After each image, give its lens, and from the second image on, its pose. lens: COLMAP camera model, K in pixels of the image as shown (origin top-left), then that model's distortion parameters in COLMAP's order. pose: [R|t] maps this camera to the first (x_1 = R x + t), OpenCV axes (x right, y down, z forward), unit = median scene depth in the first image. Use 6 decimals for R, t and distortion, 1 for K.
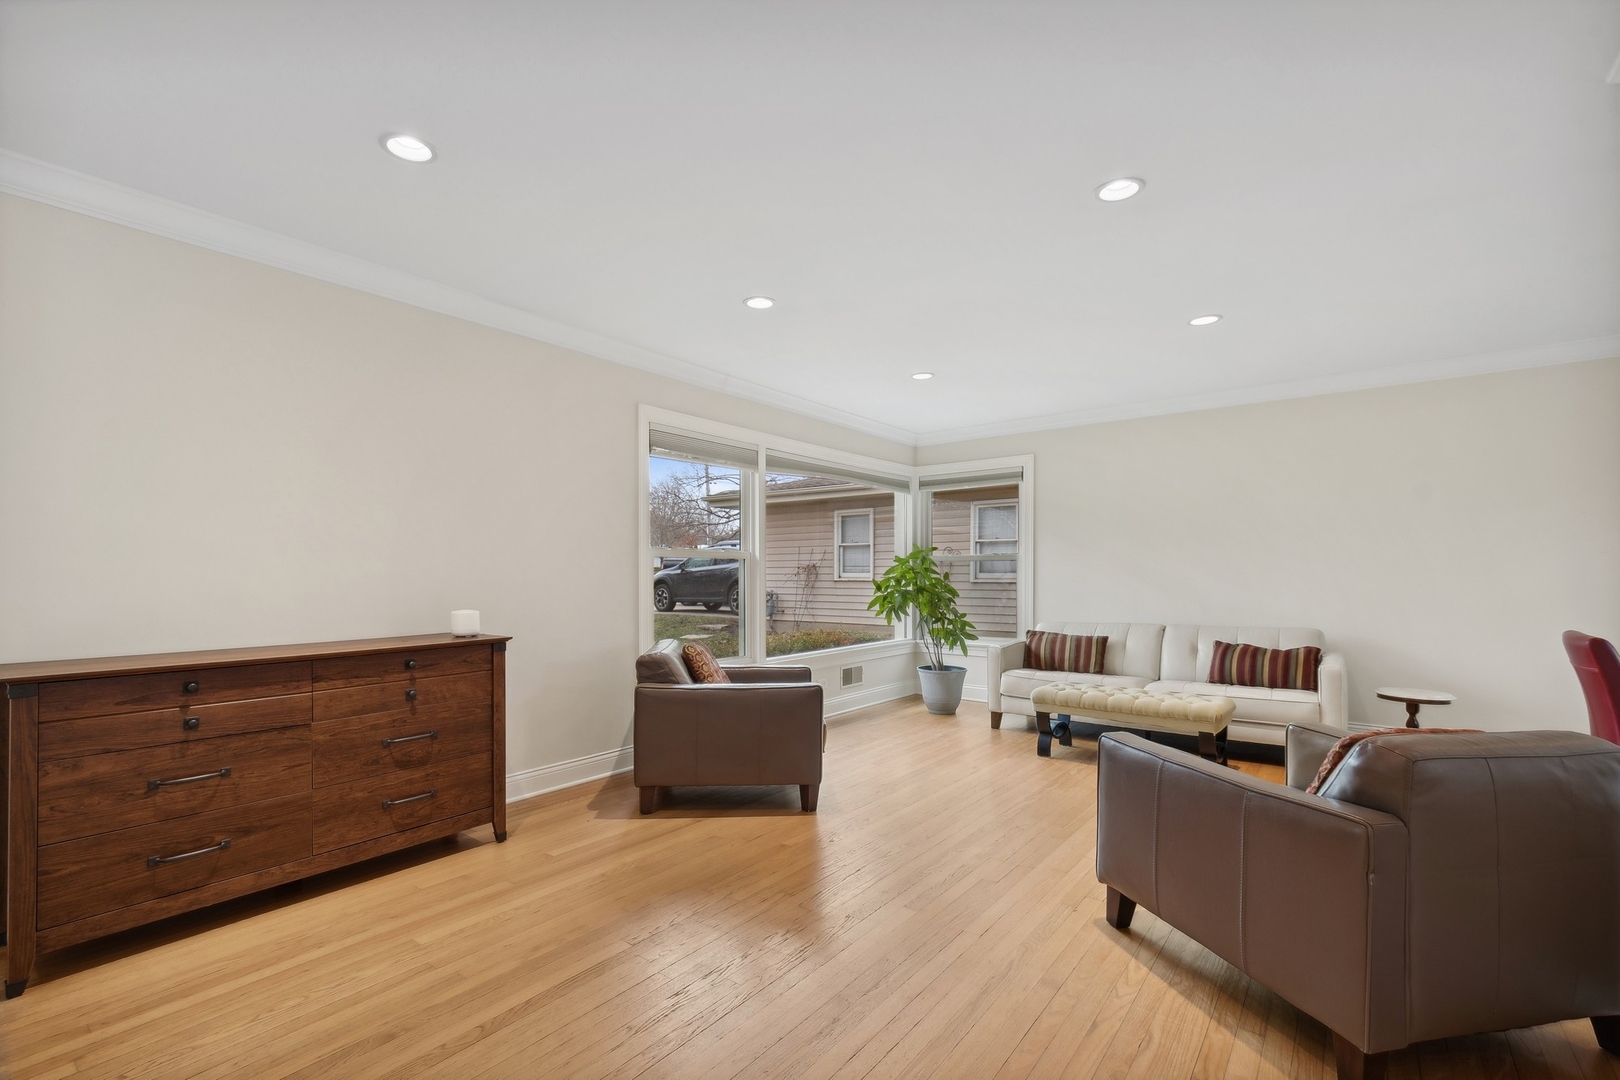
lens RADIAL K [[728.8, 0, 788.6], [0, 728.8, 569.4], [0, 0, 1]] dist [0.018414, 0.000522]
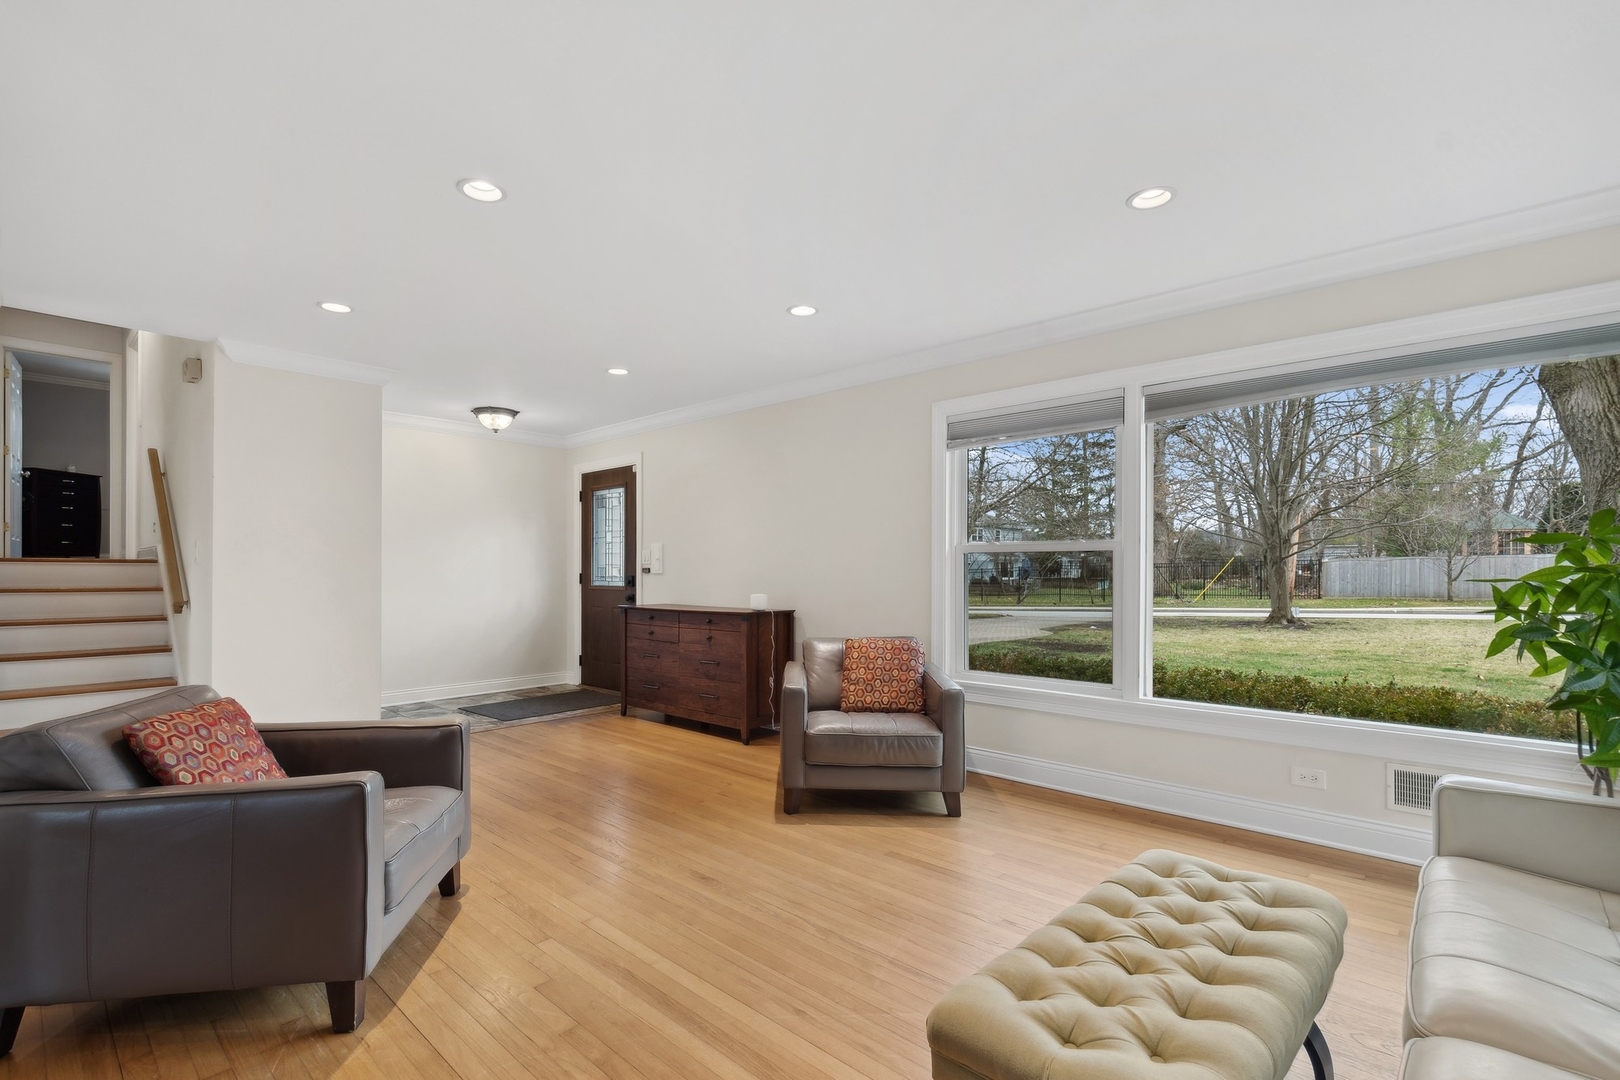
lens RADIAL K [[728.8, 0, 788.6], [0, 728.8, 569.4], [0, 0, 1]] dist [0.018414, 0.000522]
pose [[-0.080142, -0.001106, -0.996783, 1.244120], [0.003004, 0.999995, -0.001351, 0.006761], [0.996779, -0.003103, -0.080139, 1.343336]]
